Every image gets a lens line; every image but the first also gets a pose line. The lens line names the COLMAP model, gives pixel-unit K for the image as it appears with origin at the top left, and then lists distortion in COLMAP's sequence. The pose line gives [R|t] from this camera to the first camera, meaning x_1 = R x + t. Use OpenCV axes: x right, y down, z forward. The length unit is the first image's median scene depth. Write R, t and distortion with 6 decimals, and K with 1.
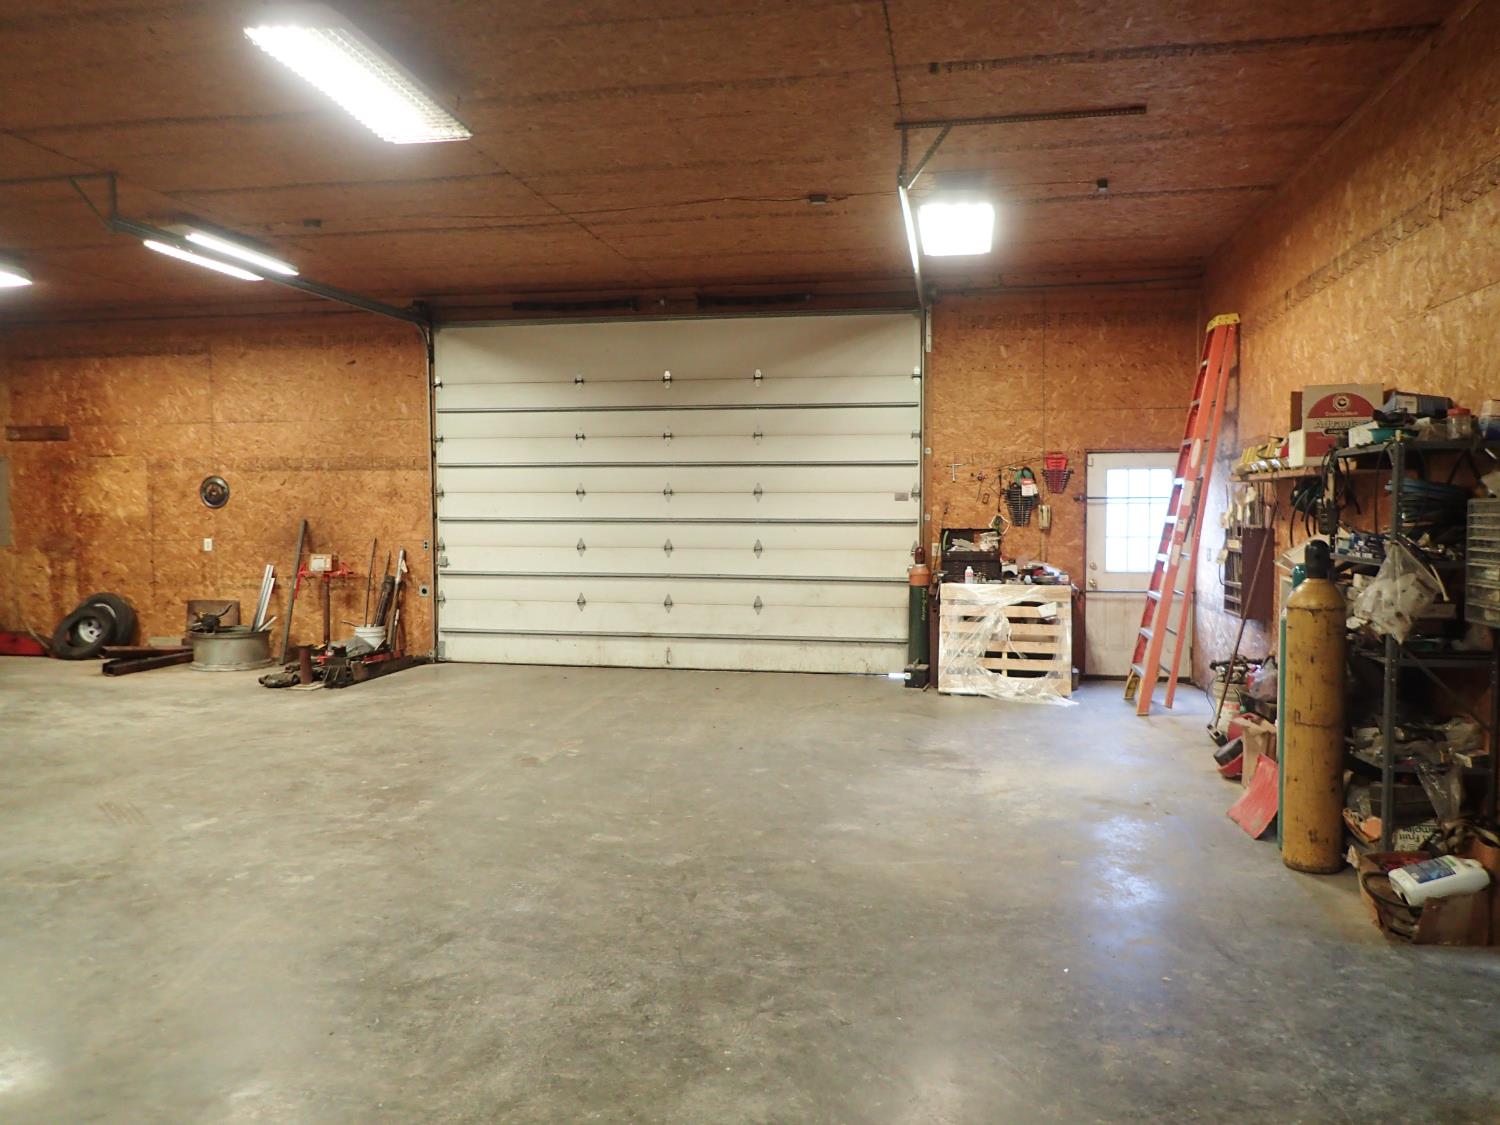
lens RADIAL K [[1107.9, 0, 754.6], [0, 1107.9, 562.7], [0, 0, 1]] dist [0.002423, -0.006293]
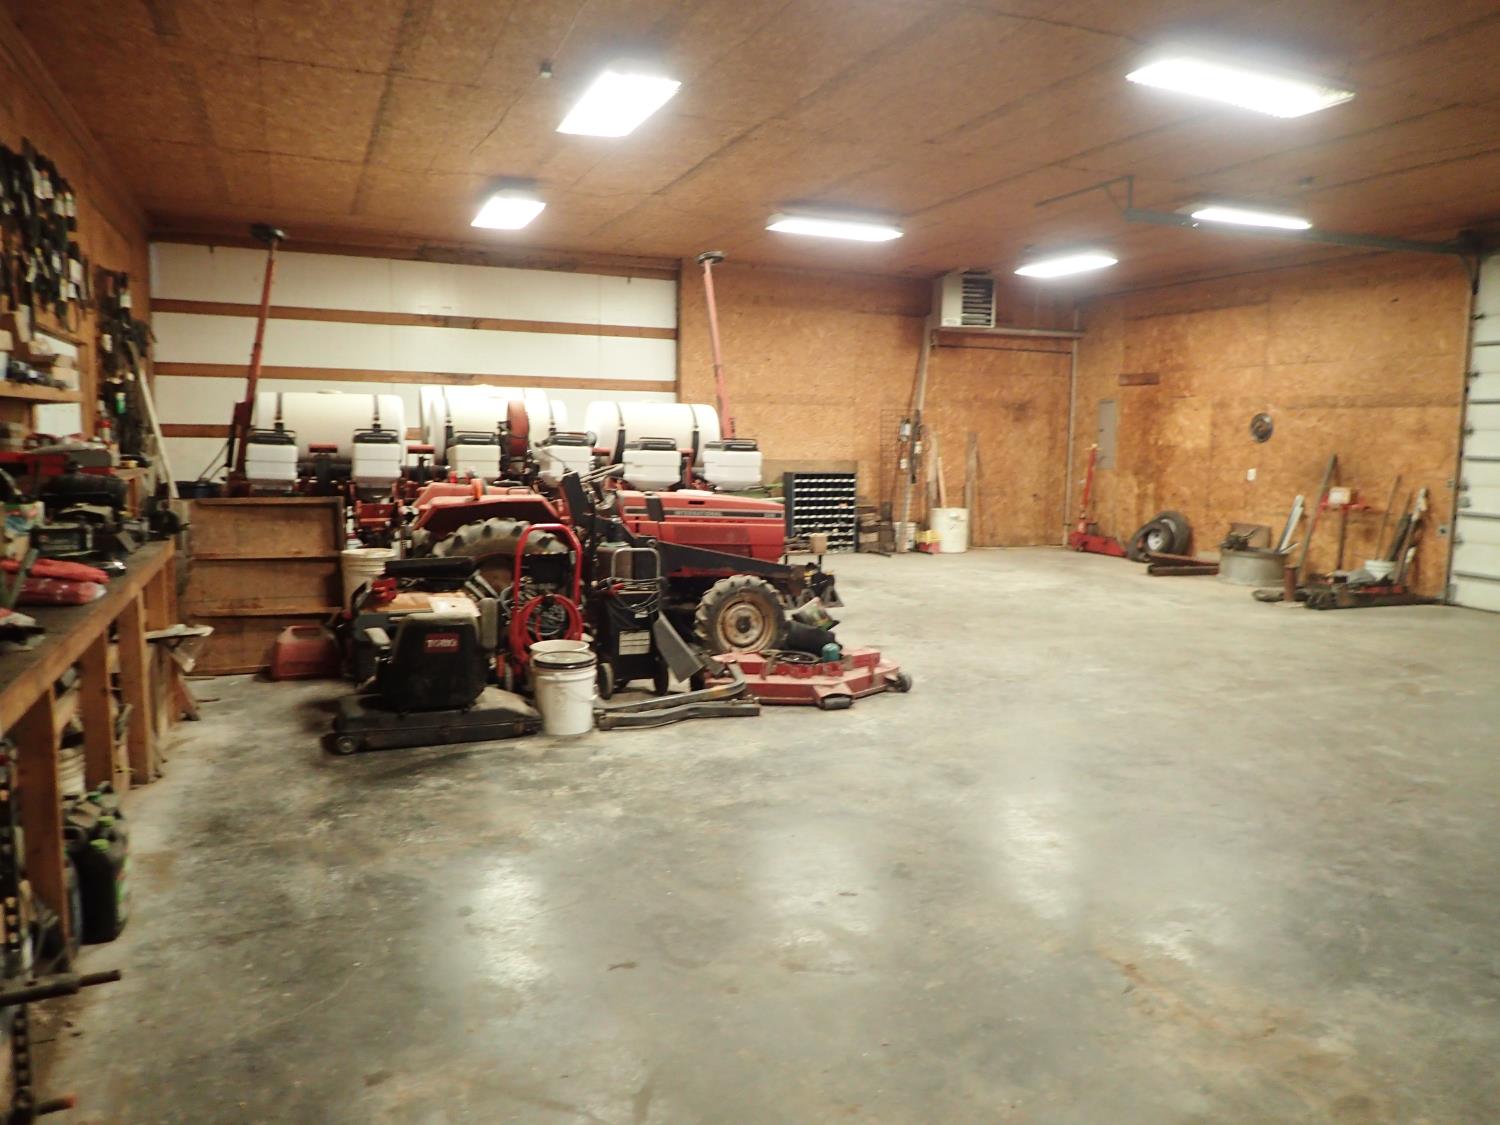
lens RADIAL K [[1107.9, 0, 754.6], [0, 1107.9, 562.7], [0, 0, 1]] dist [0.002423, -0.006293]
pose [[0.542699, 0.109358, -0.832777, 0.188055], [-0.065615, 0.993978, 0.087767, 0.007300], [0.837360, 0.007012, 0.546607, -0.042850]]
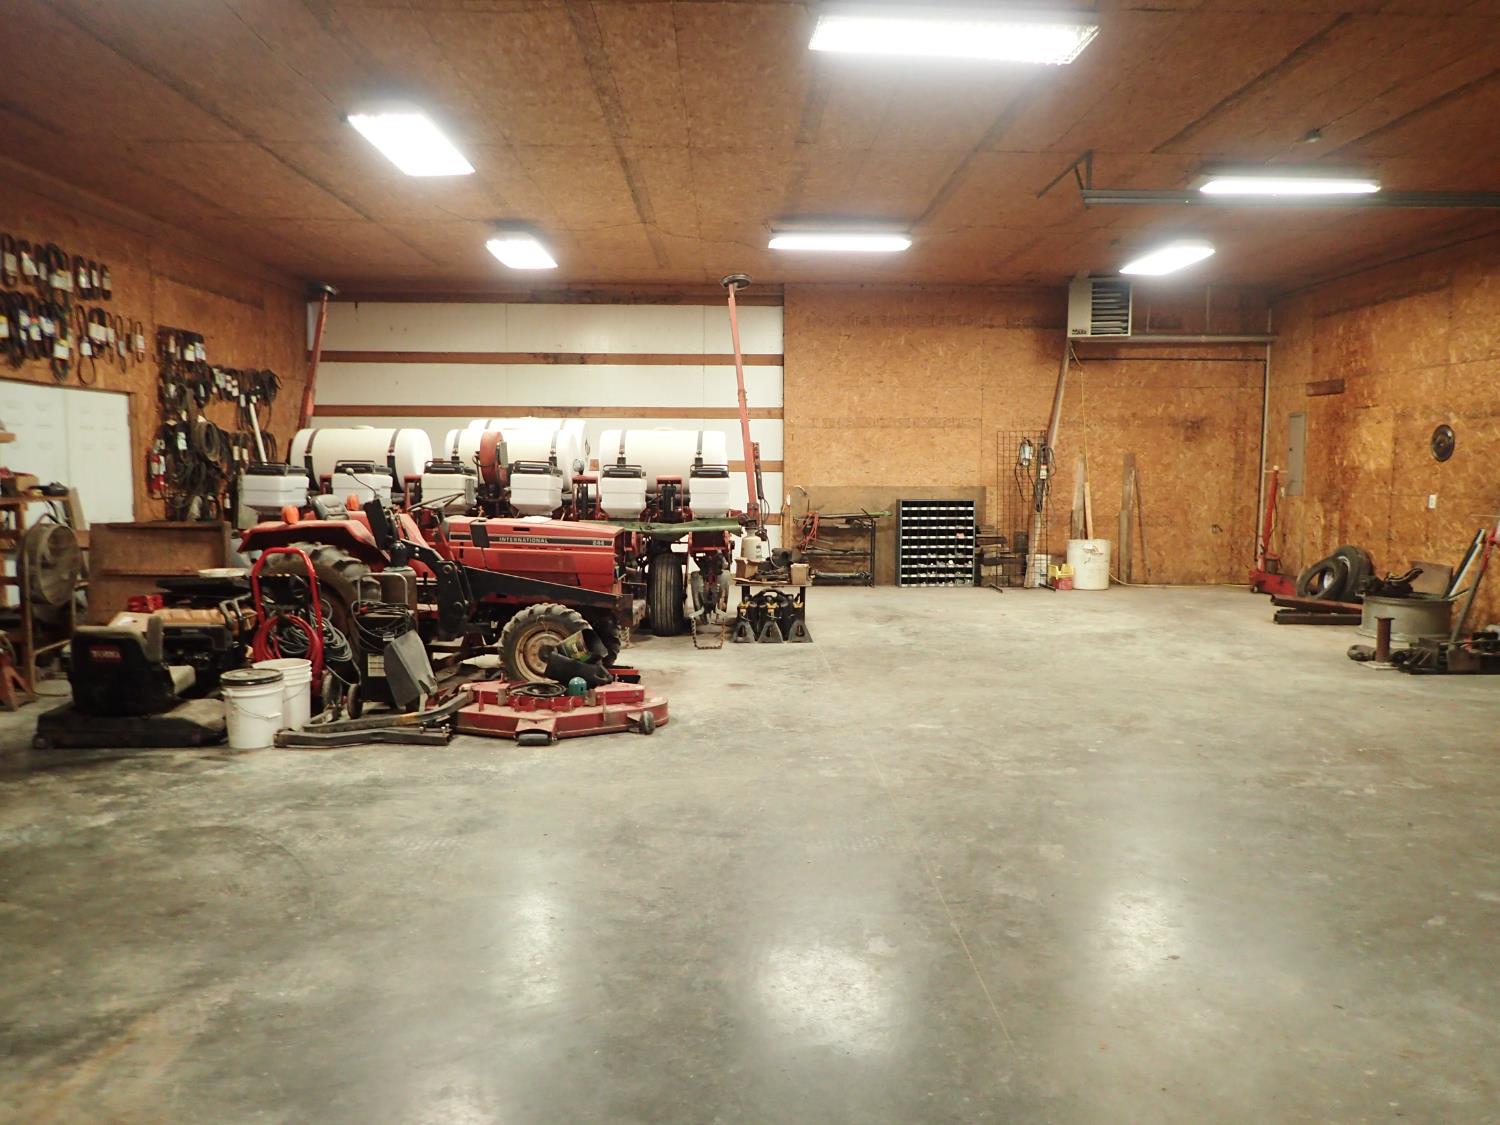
lens RADIAL K [[1107.9, 0, 754.6], [0, 1107.9, 562.7], [0, 0, 1]] dist [0.002423, -0.006293]
pose [[0.205914, 0.094933, -0.973954, 0.285373], [-0.057577, 0.994734, 0.084786, -0.011719], [0.976875, 0.038619, 0.210296, 0.280113]]
